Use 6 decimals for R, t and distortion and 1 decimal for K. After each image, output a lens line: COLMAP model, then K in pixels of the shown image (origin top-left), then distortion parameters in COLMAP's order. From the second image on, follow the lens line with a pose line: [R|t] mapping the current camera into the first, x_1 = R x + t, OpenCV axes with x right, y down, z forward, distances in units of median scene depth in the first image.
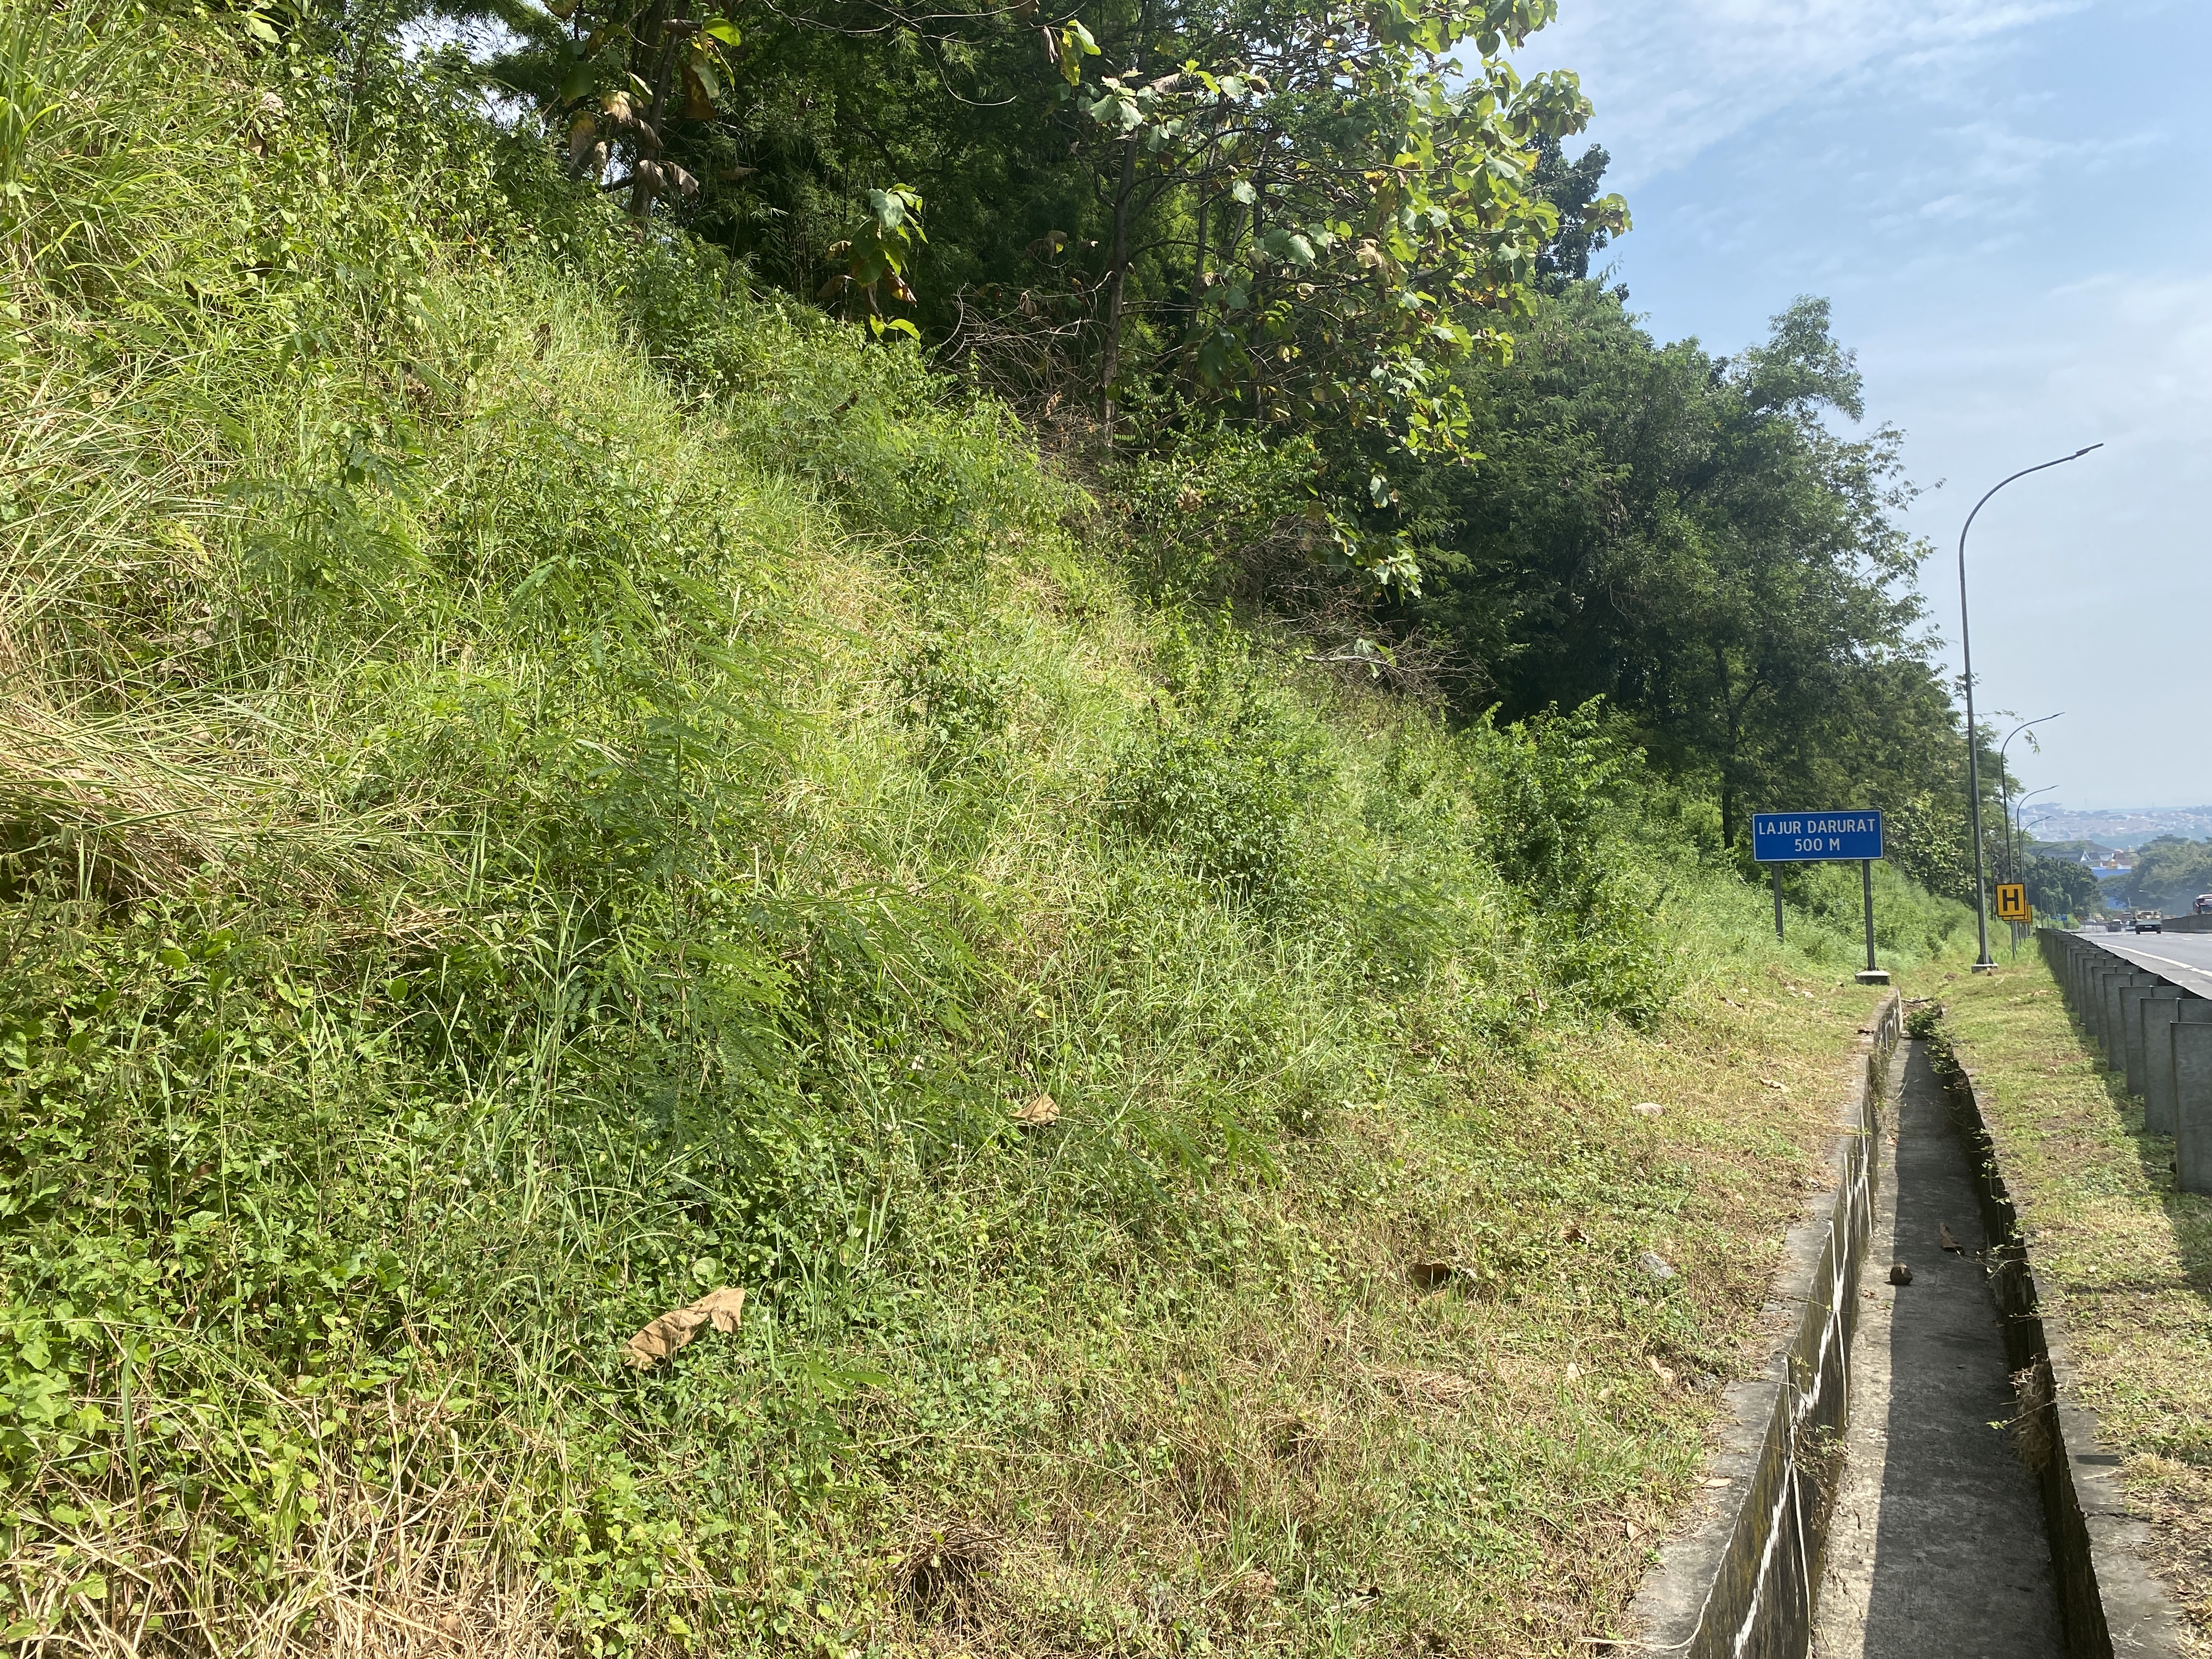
lens RADIAL K [[1670.6, 0, 1110.9], [0, 1670.6, 820.2], [0, 0, 1]] dist [-0.017633, -0.004898]
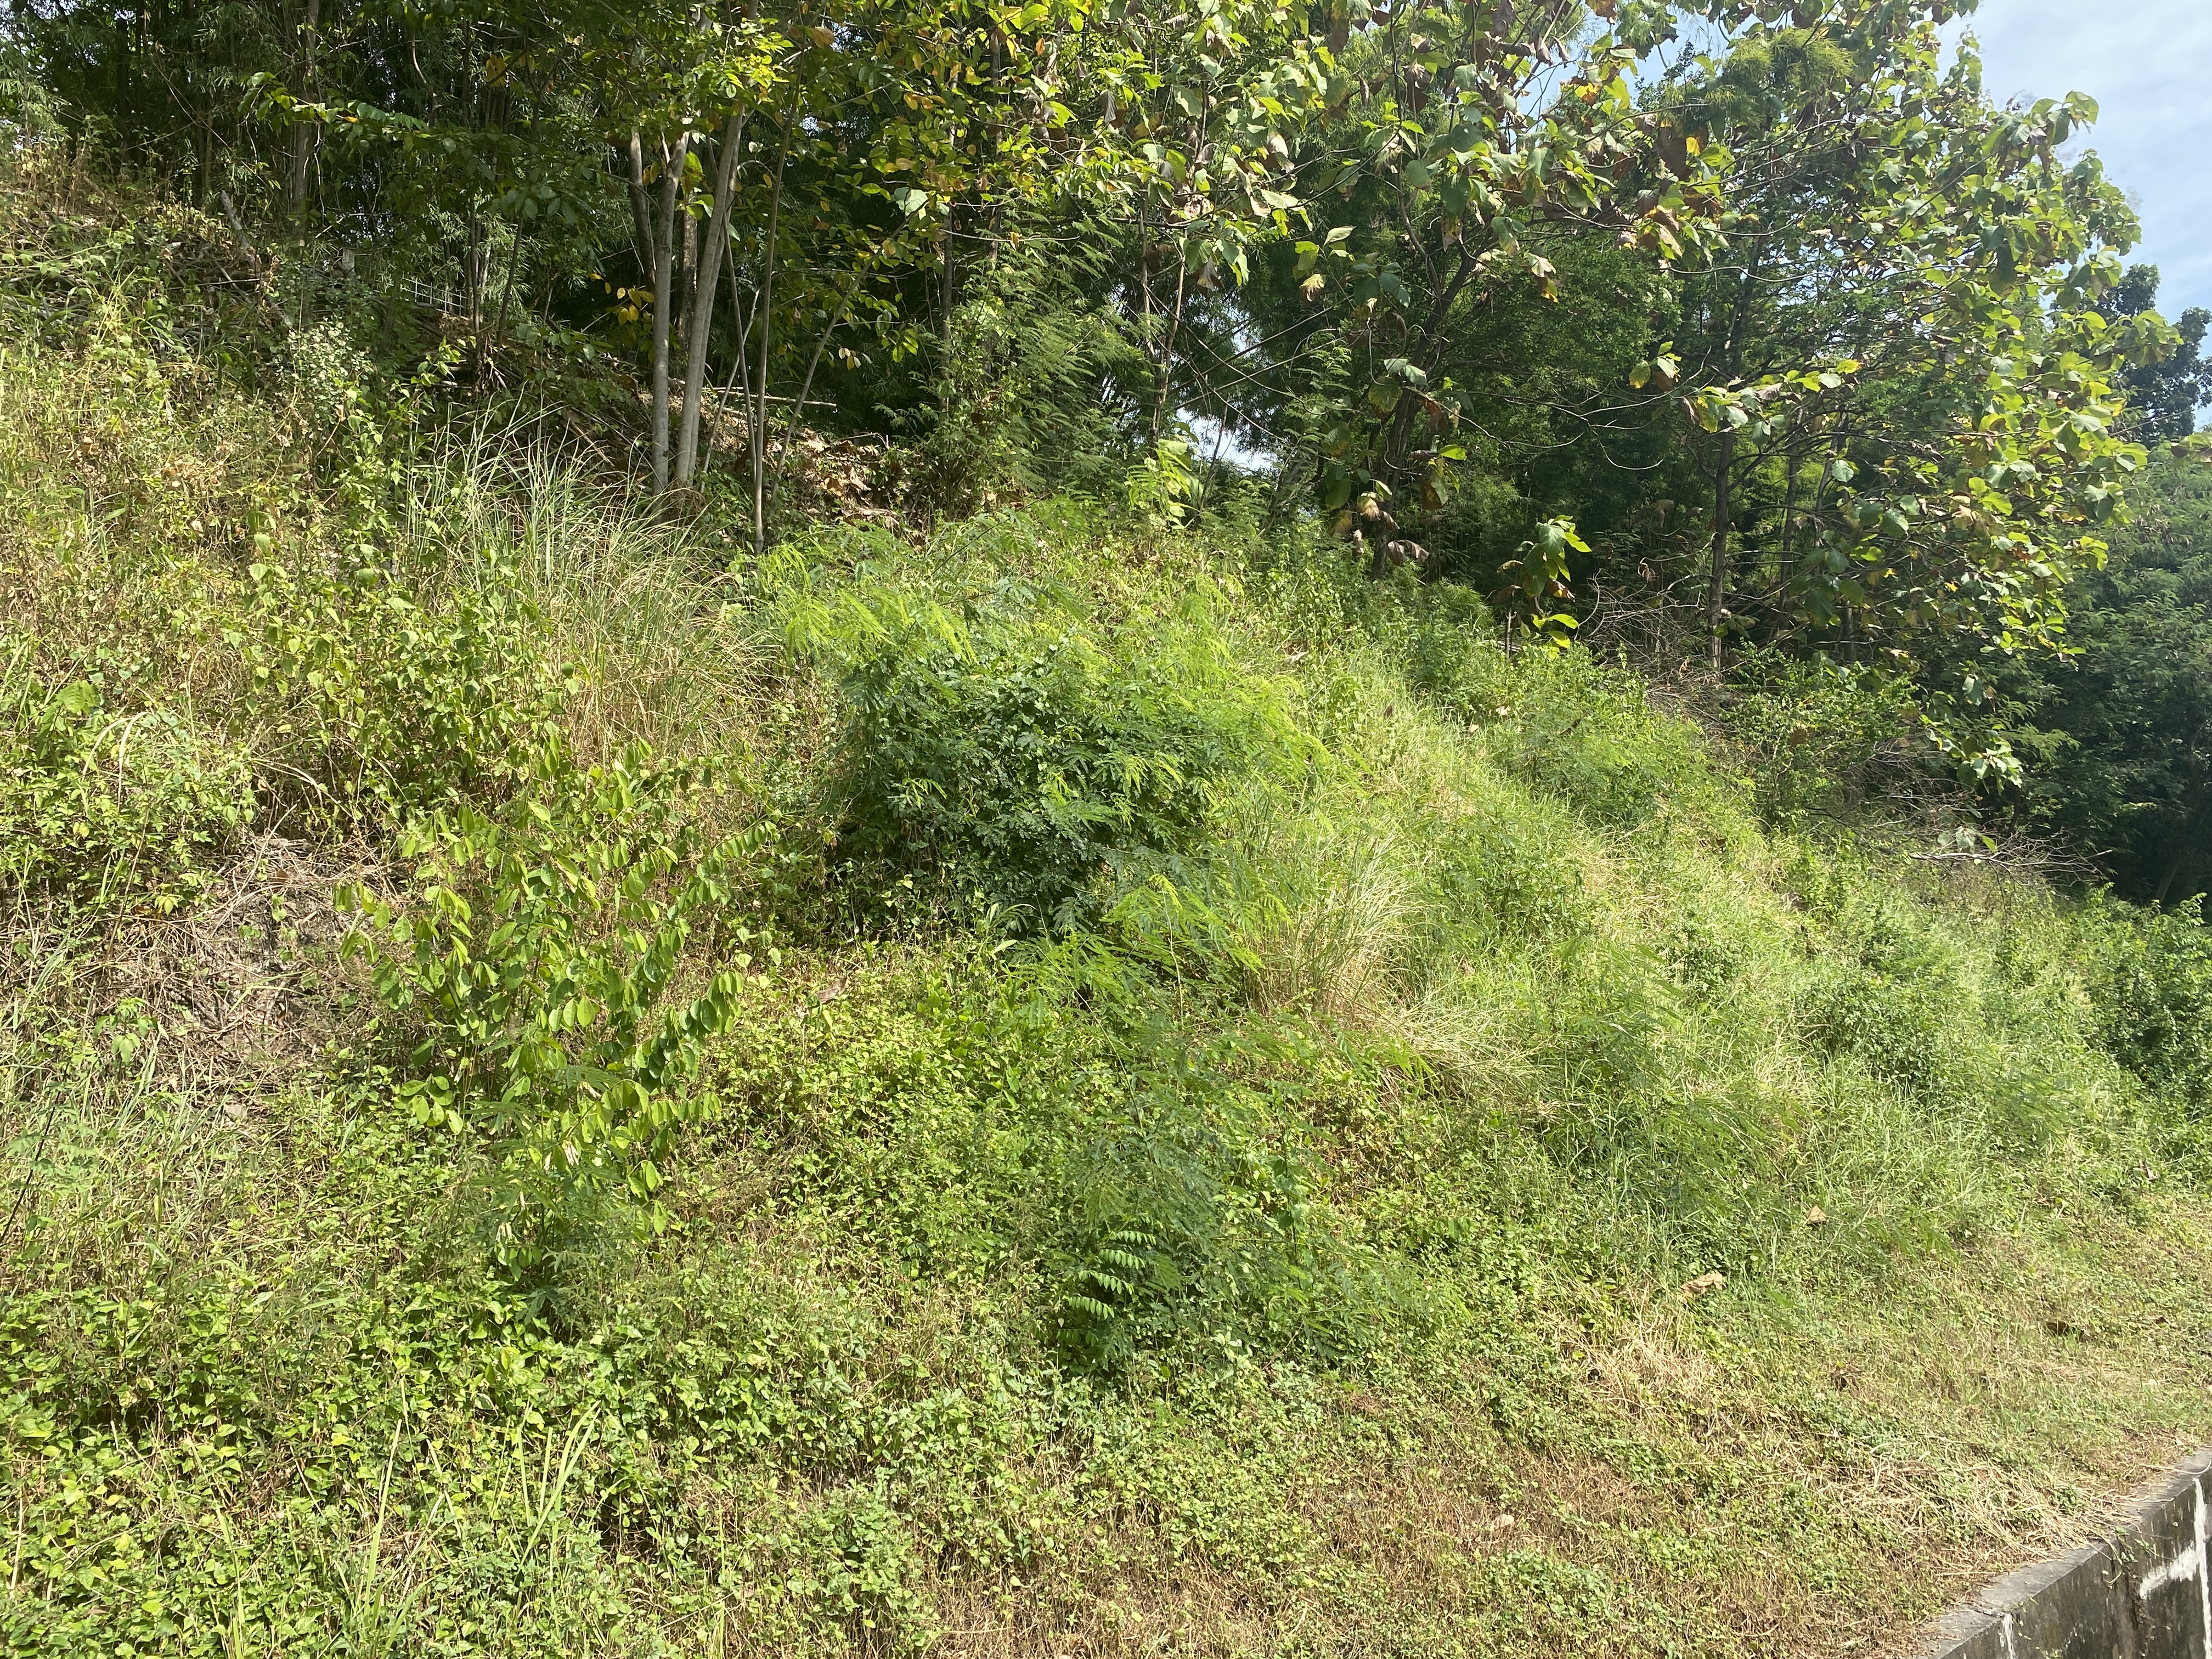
lens RADIAL K [[1670.6, 0, 1105.7], [0, 1670.6, 818.5], [0, 0, 1]] dist [-0.017633, -0.004898]
pose [[0.948152, -0.030916, -0.316309, -0.041475], [0.001038, 0.995553, -0.094193, -0.019222], [0.317815, 0.088981, 0.943968, -0.220453]]
